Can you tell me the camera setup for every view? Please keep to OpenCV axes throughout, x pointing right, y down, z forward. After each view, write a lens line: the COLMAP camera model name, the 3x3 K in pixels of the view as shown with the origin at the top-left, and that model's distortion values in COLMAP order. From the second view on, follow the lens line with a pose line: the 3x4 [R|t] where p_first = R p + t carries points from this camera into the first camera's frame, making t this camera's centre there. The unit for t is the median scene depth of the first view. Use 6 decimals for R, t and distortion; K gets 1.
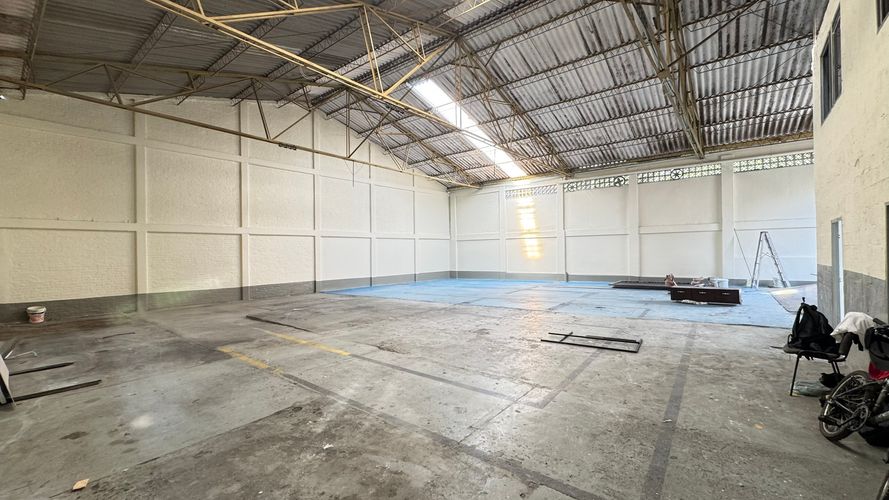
lens RADIAL K [[353.4, 0, 444.2], [0, 353.4, 248.8], [0, 0, 1]] dist [-0.004109, 0.000623]
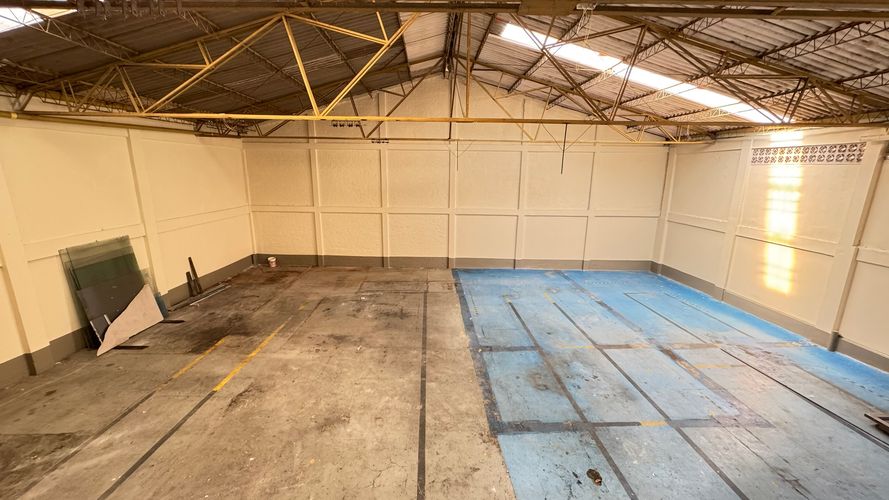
lens RADIAL K [[353.4, 0, 444.8], [0, 353.4, 249.1], [0, 0, 1]] dist [-0.004109, 0.000623]
pose [[0.642138, 0.188357, -0.743088, 0.423804], [-0.014360, 0.972129, 0.234005, -0.188860], [0.766454, -0.139593, 0.626946, 0.375188]]
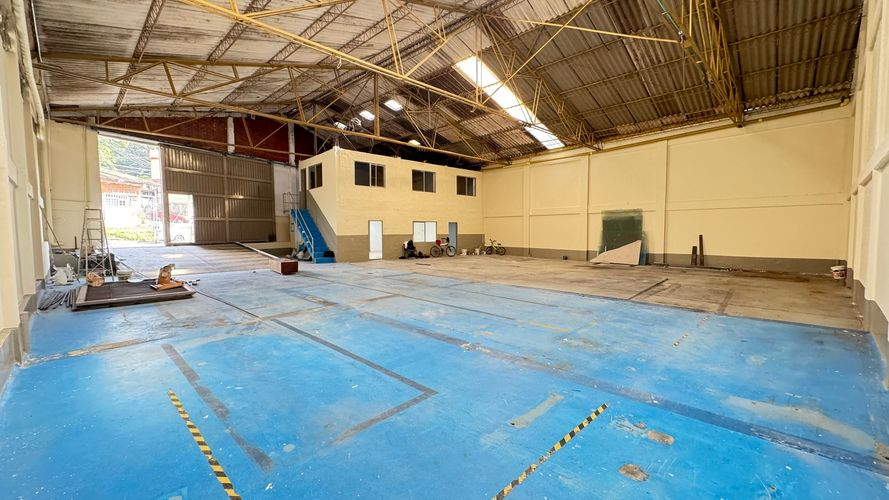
lens RADIAL K [[353.4, 0, 444.1], [0, 353.4, 249.6], [0, 0, 1]] dist [-0.004109, 0.000623]
pose [[-0.994659, 0.014955, 0.102124, 0.032794], [0.019609, 0.998807, 0.044724, 0.020232], [-0.101333, 0.046488, -0.993766, 1.515620]]
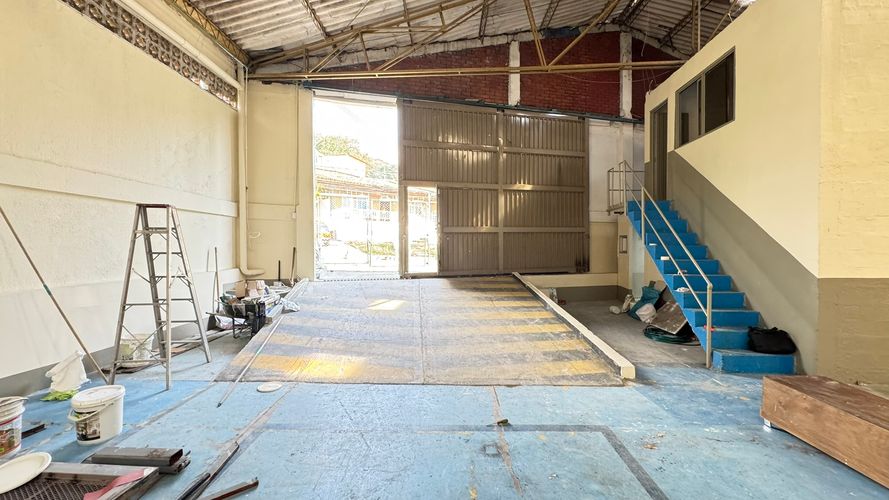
lens RADIAL K [[353.4, 0, 445.0], [0, 353.4, 250.9], [0, 0, 1]] dist [-0.004109, 0.000623]
pose [[-0.593974, 0.005771, 0.804464, 0.427400], [0.003813, 0.999983, -0.004358, -0.002674], [-0.804475, 0.000479, -0.593986, 0.864920]]
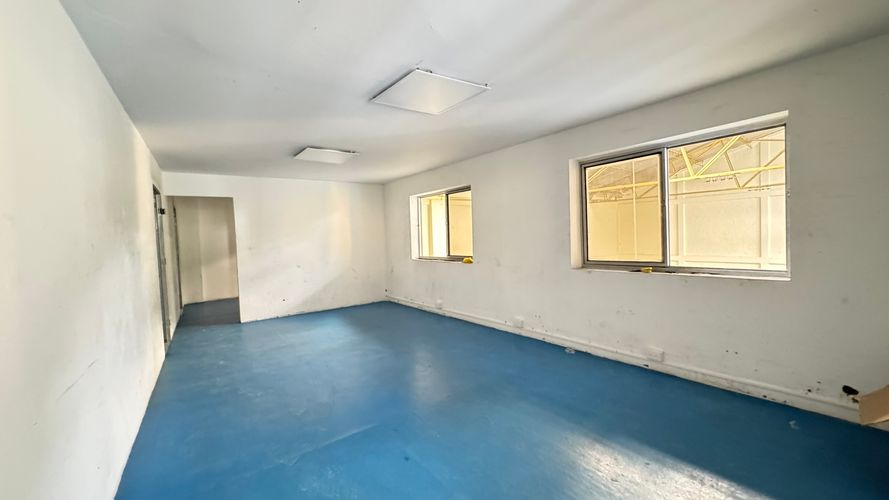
lens RADIAL K [[353.4, 0, 447.0], [0, 353.4, 247.8], [0, 0, 1]] dist [-0.004109, 0.000623]
pose [[-0.209236, 0.055954, -0.976263, 0.641112], [0.049705, 0.997680, 0.046528, -0.174933], [0.976601, -0.038790, -0.211531, 0.262098]]
